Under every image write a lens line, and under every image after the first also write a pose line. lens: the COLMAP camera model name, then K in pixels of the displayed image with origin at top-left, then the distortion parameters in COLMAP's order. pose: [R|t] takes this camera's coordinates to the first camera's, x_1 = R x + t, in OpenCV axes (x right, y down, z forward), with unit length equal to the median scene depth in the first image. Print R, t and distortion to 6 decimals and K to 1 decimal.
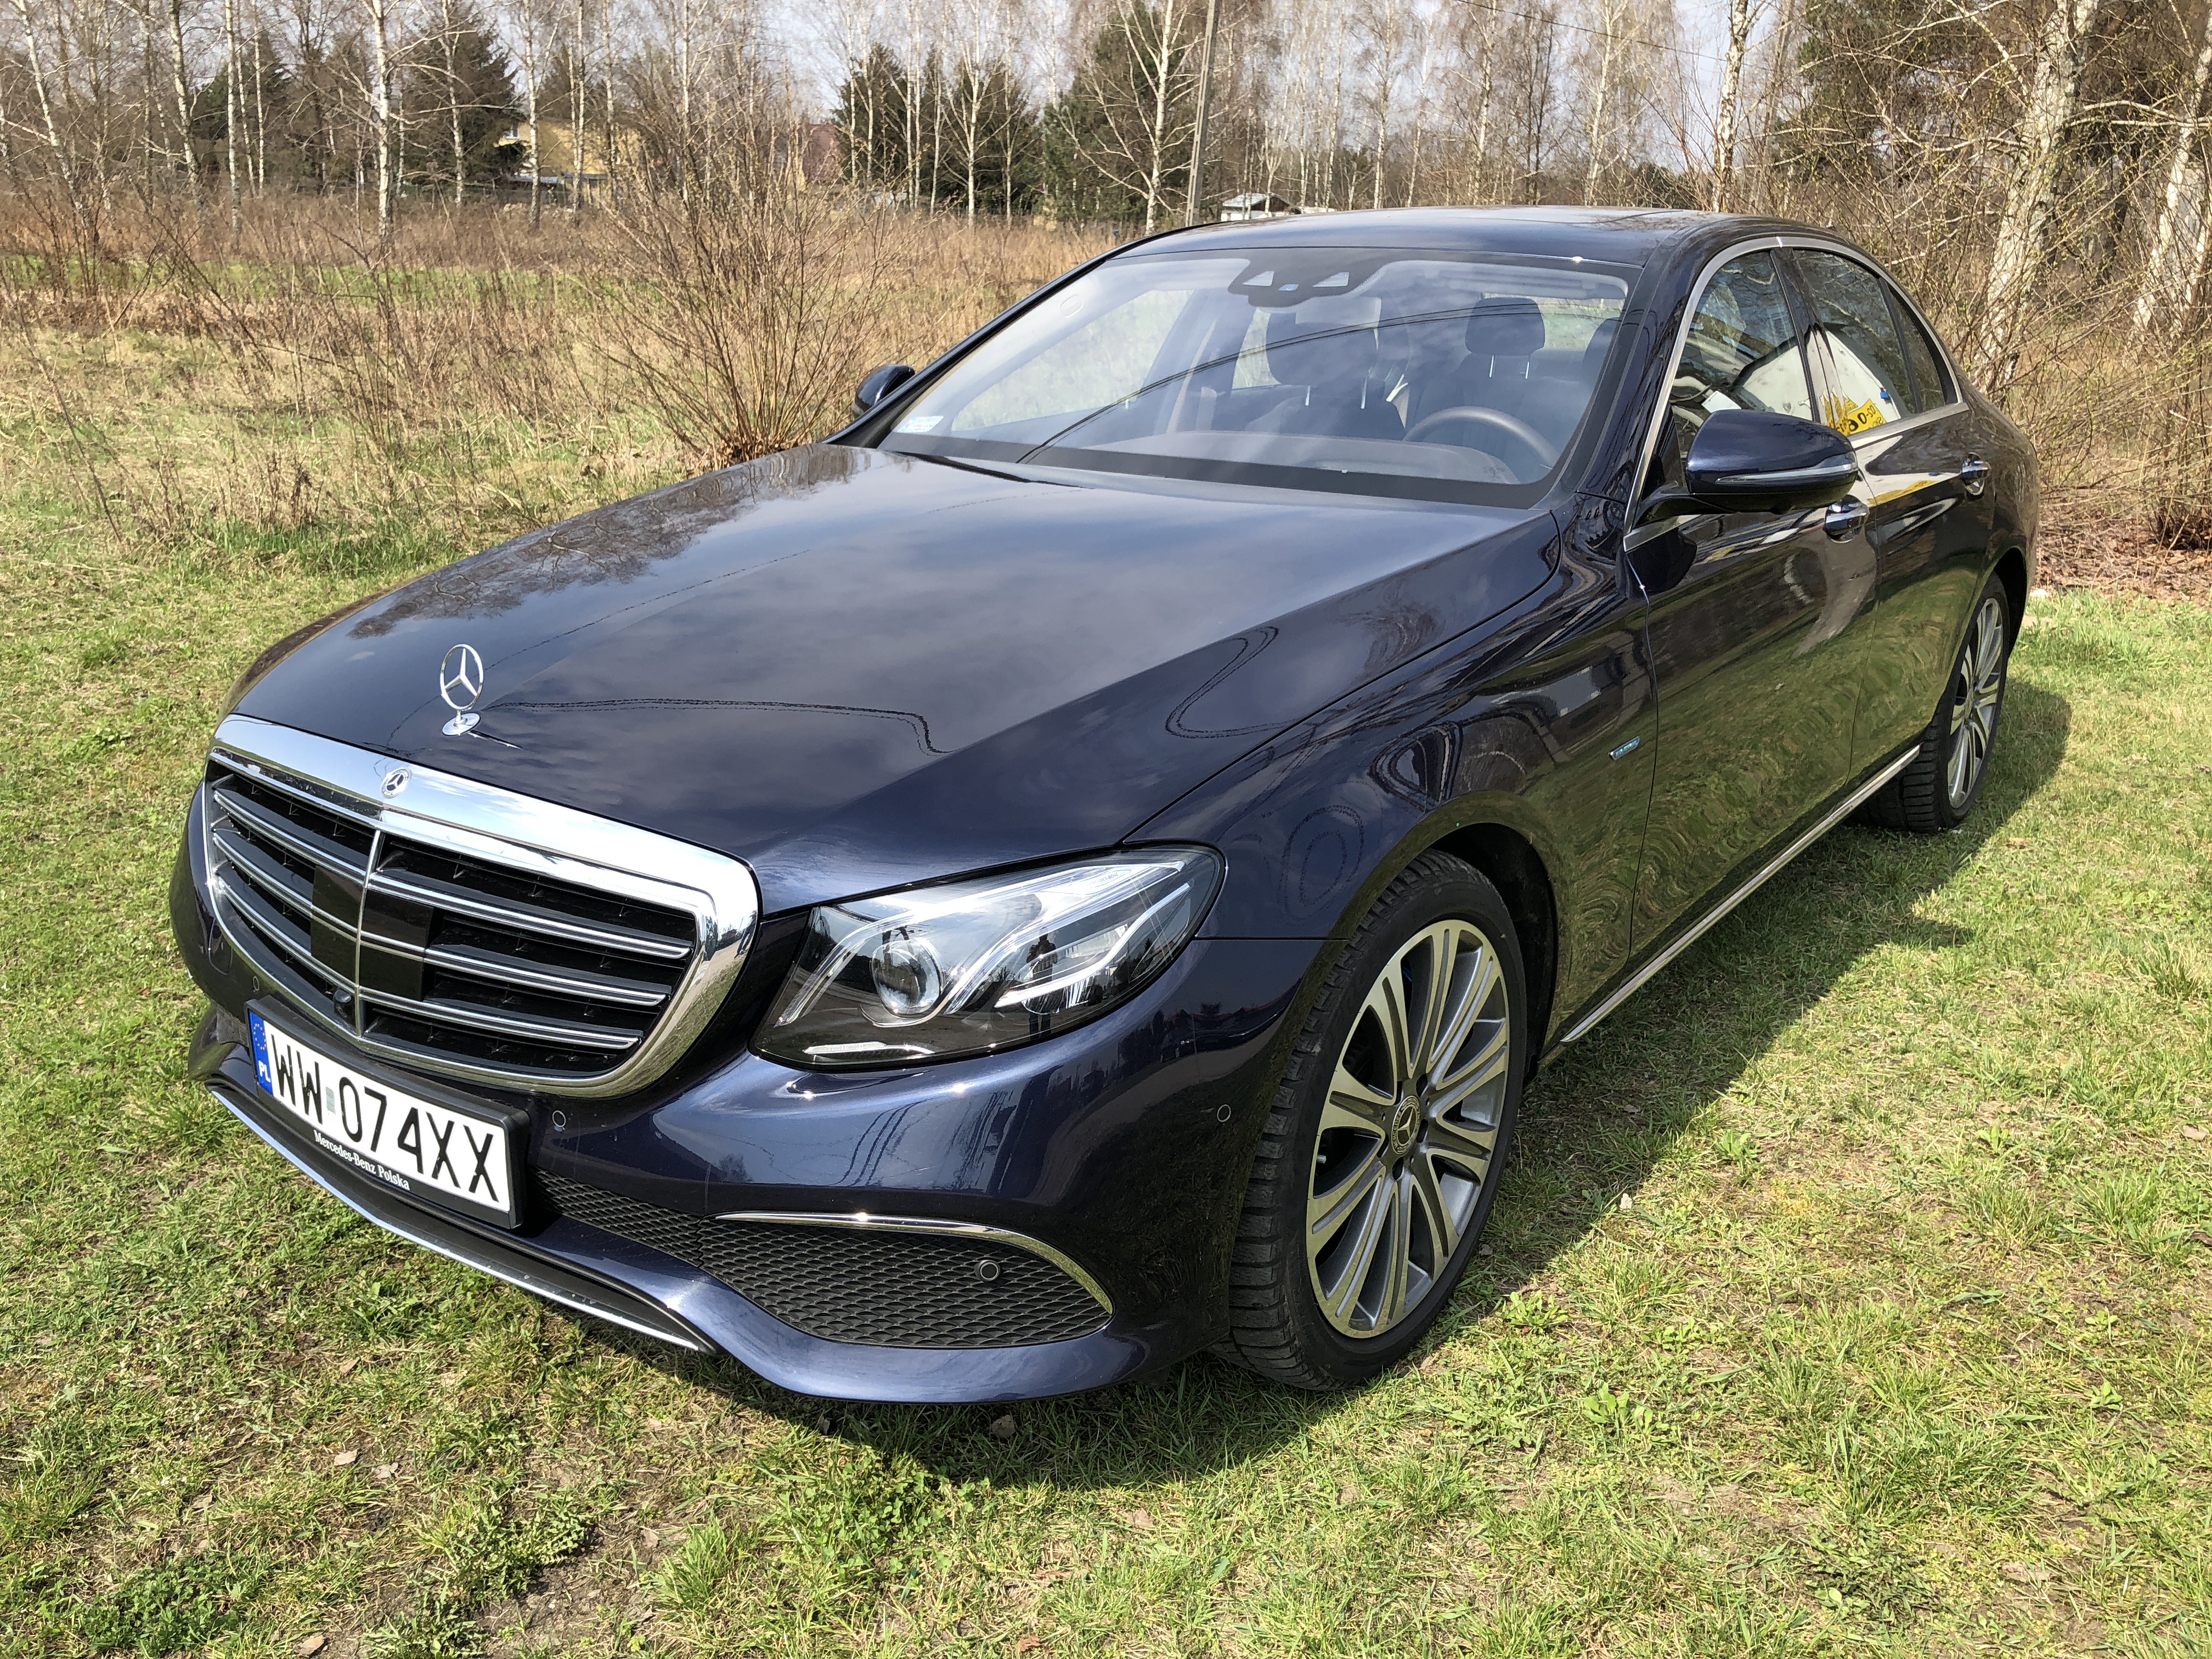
lens RADIAL K [[1822.6, 0, 1096.3], [0, 1822.6, 831.8], [0, 0, 1]] dist [0.010732, 0.008345]
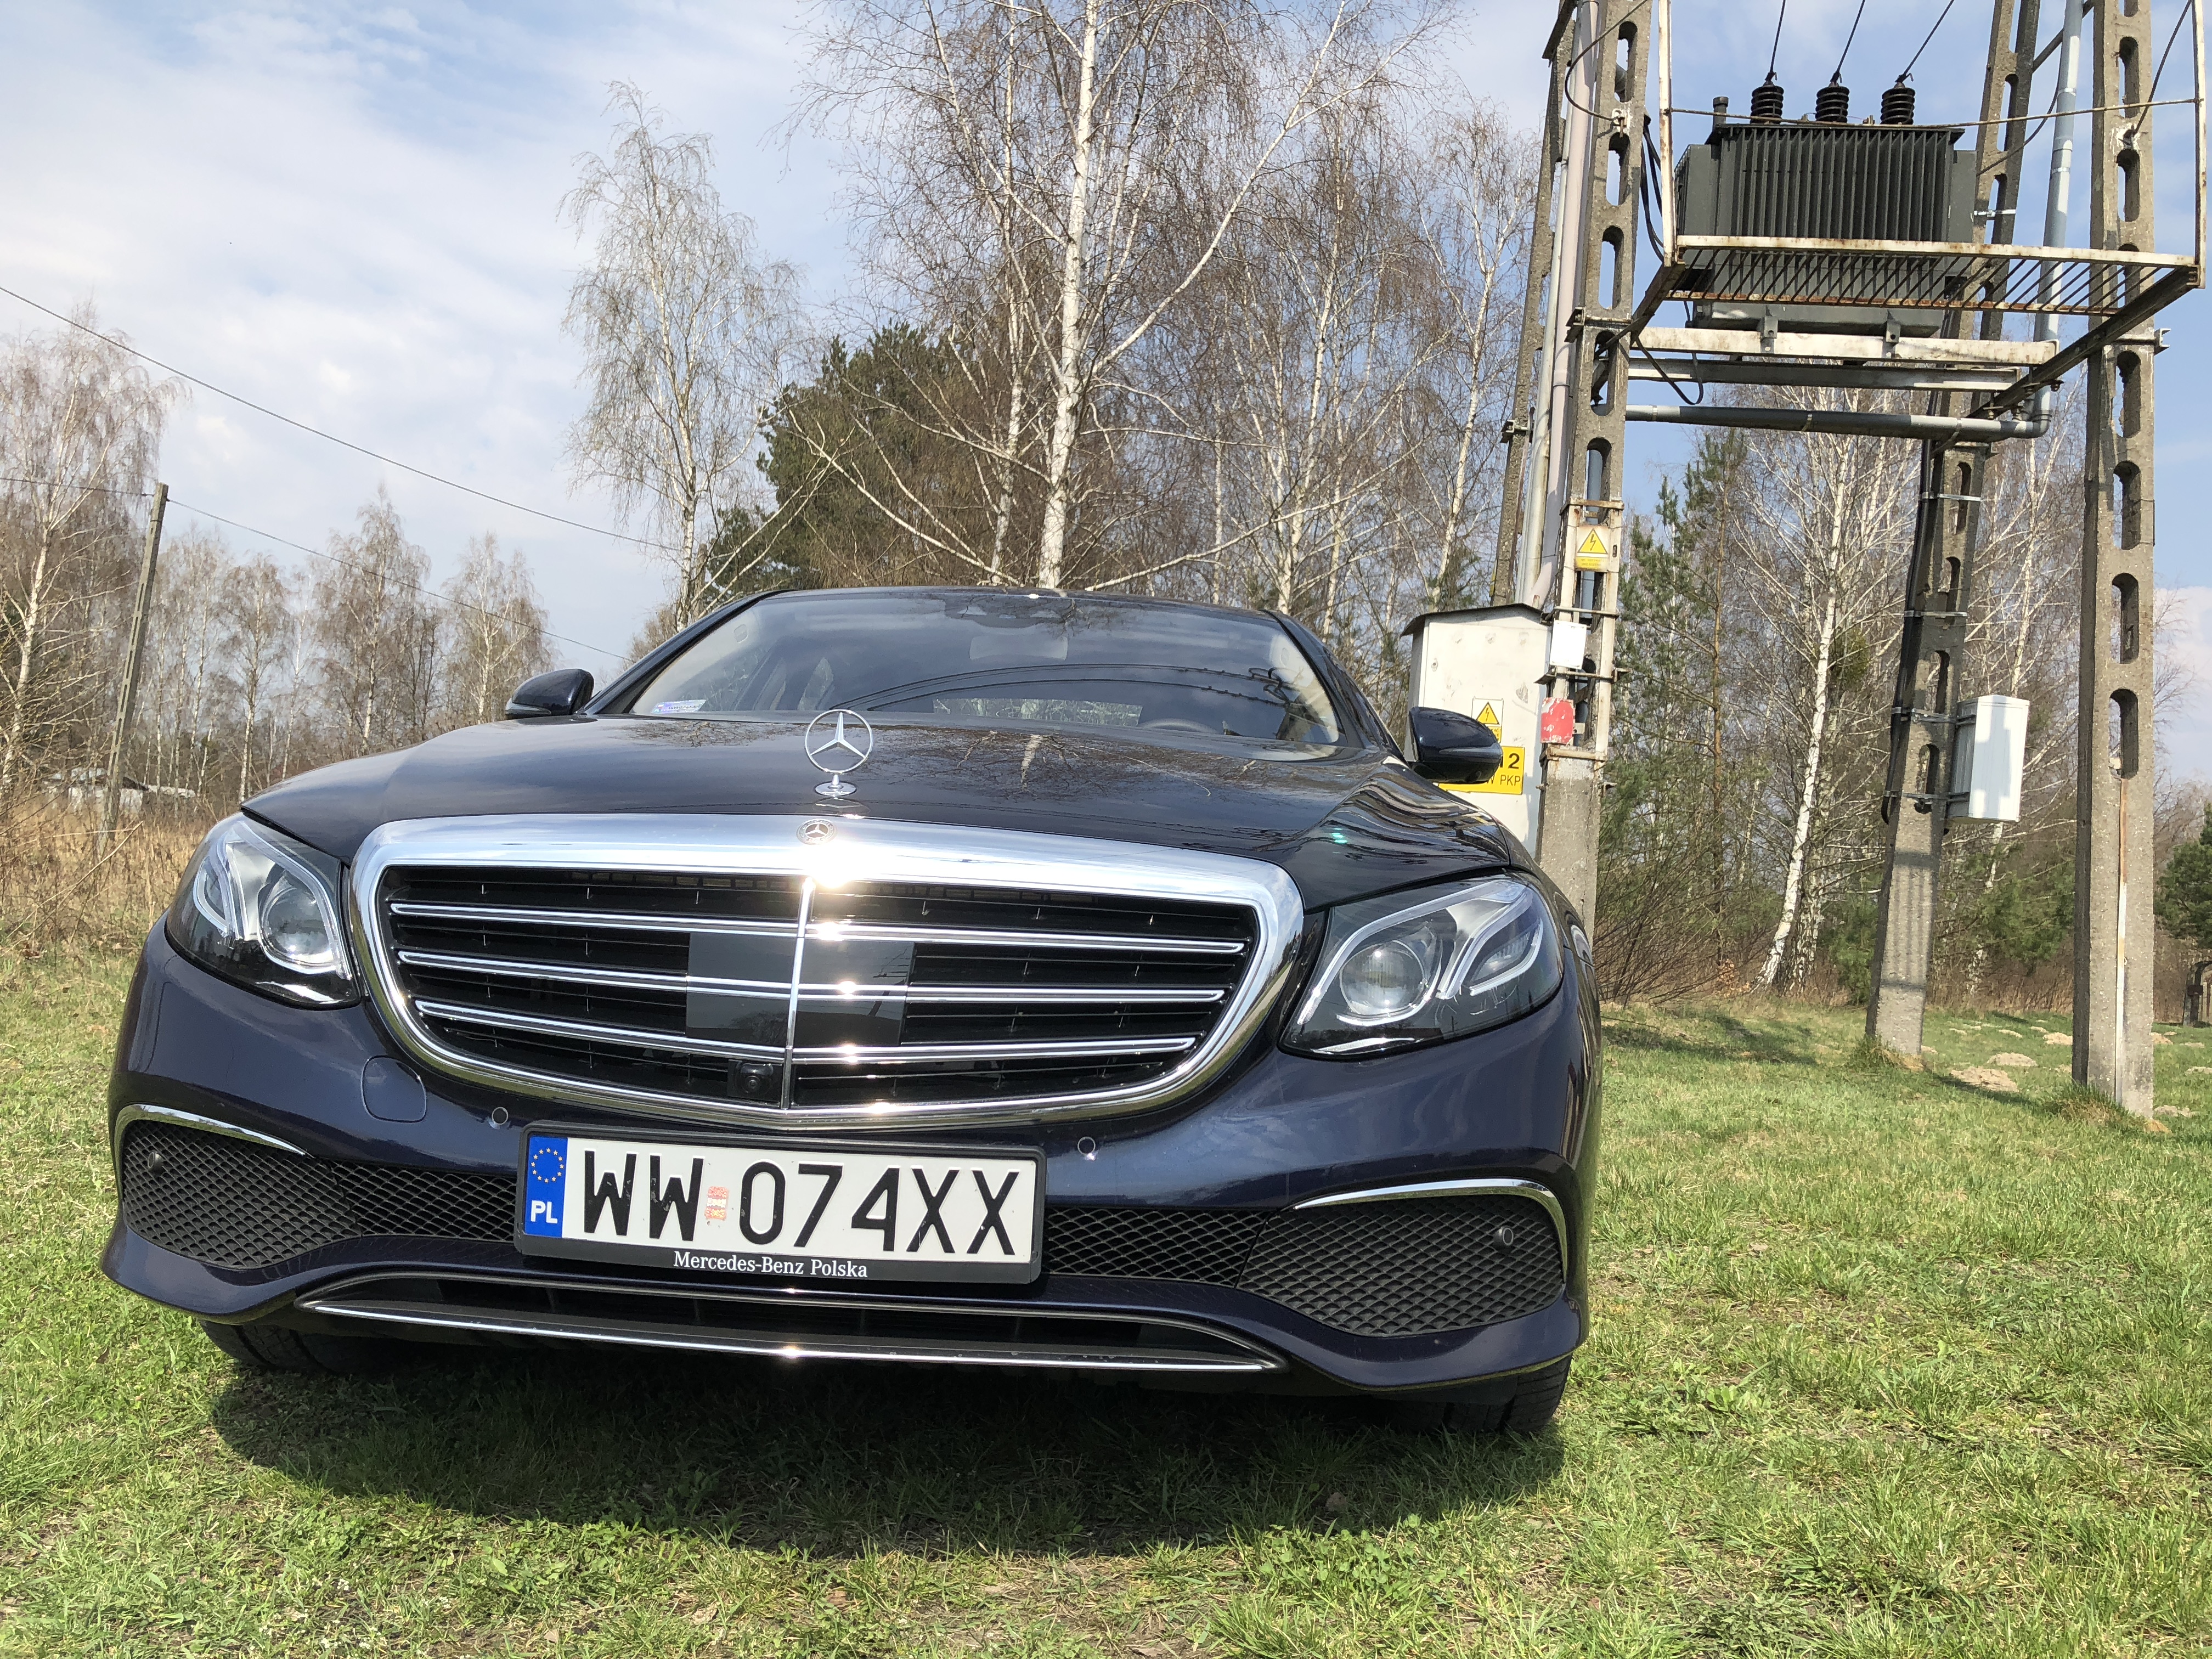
lens RADIAL K [[1822.6, 0, 1096.3], [0, 1822.6, 831.8], [0, 0, 1]] dist [0.010732, 0.008345]
pose [[0.824454, 0.048162, 0.563876, -0.306012], [0.132510, 0.952246, -0.275080, 0.096274], [-0.550197, 0.301510, 0.778701, 0.076349]]
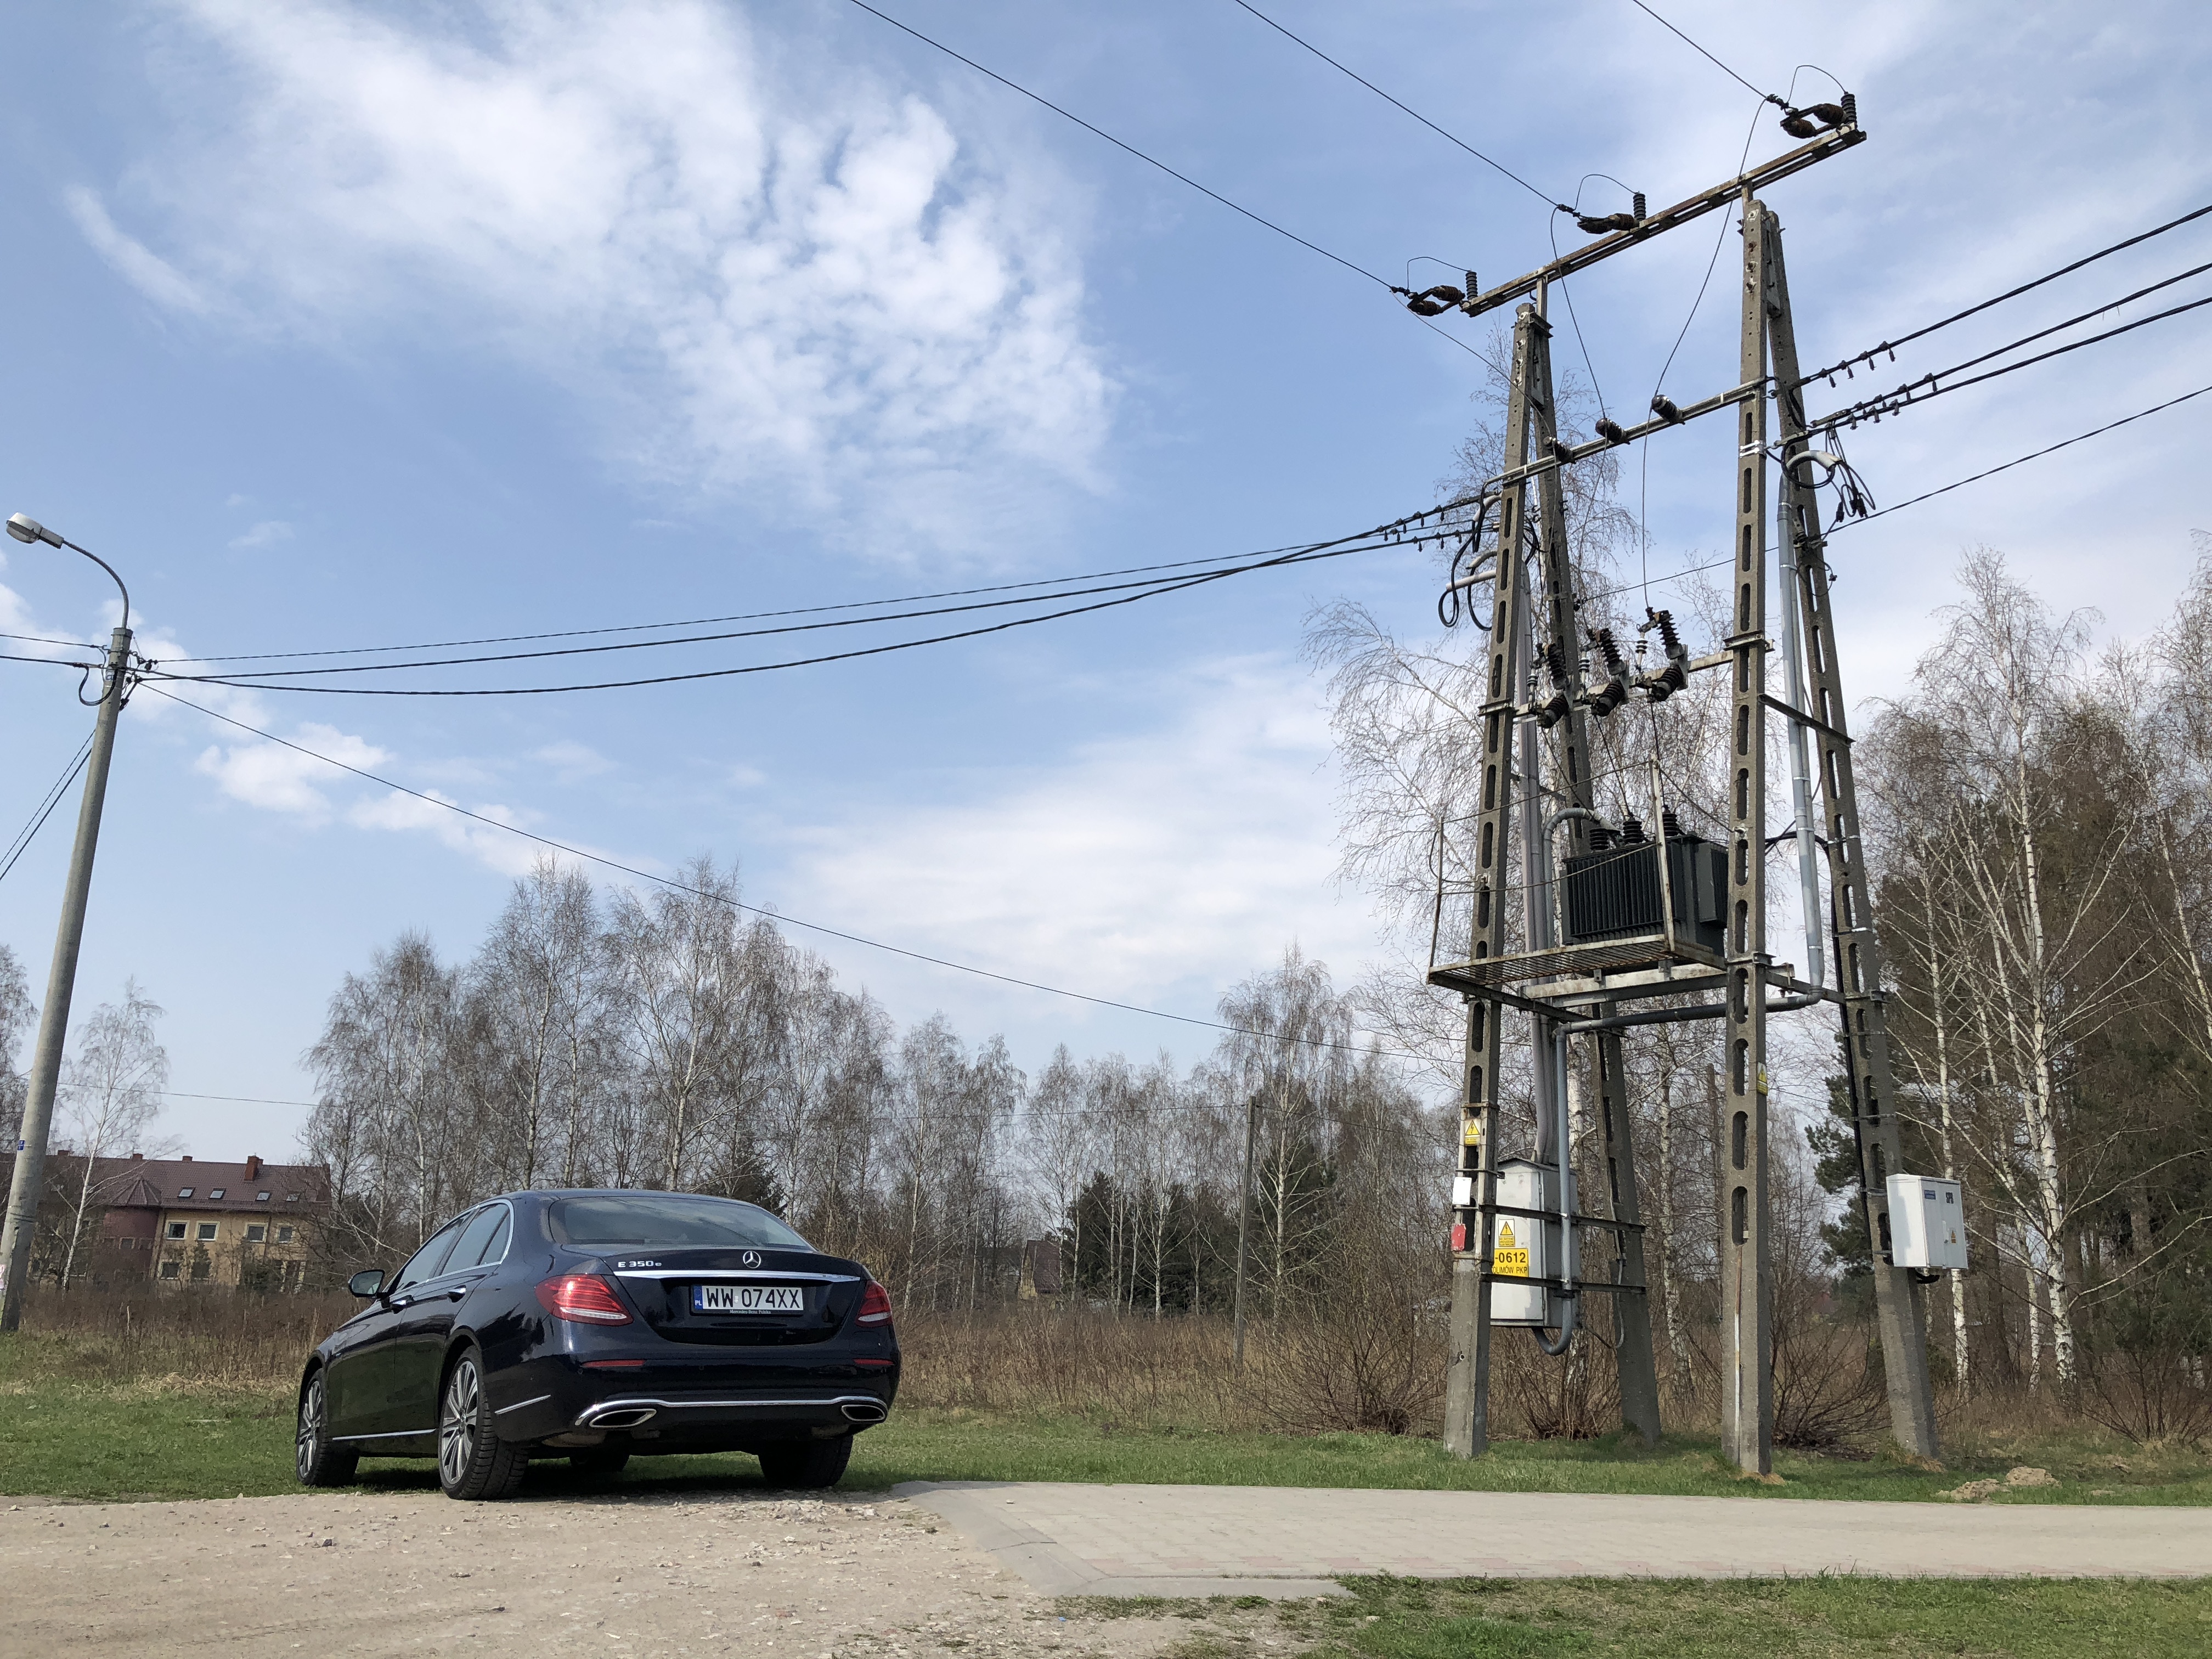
lens RADIAL K [[1824.6, 0, 1056.6], [0, 1824.6, 834.6], [0, 0, 1]] dist [0.028870, -0.000833]
pose [[0.988741, -0.050142, -0.140988, 0.669743], [-0.036443, 0.833131, -0.551874, 0.619414], [0.145134, 0.550798, 0.821923, -1.506629]]
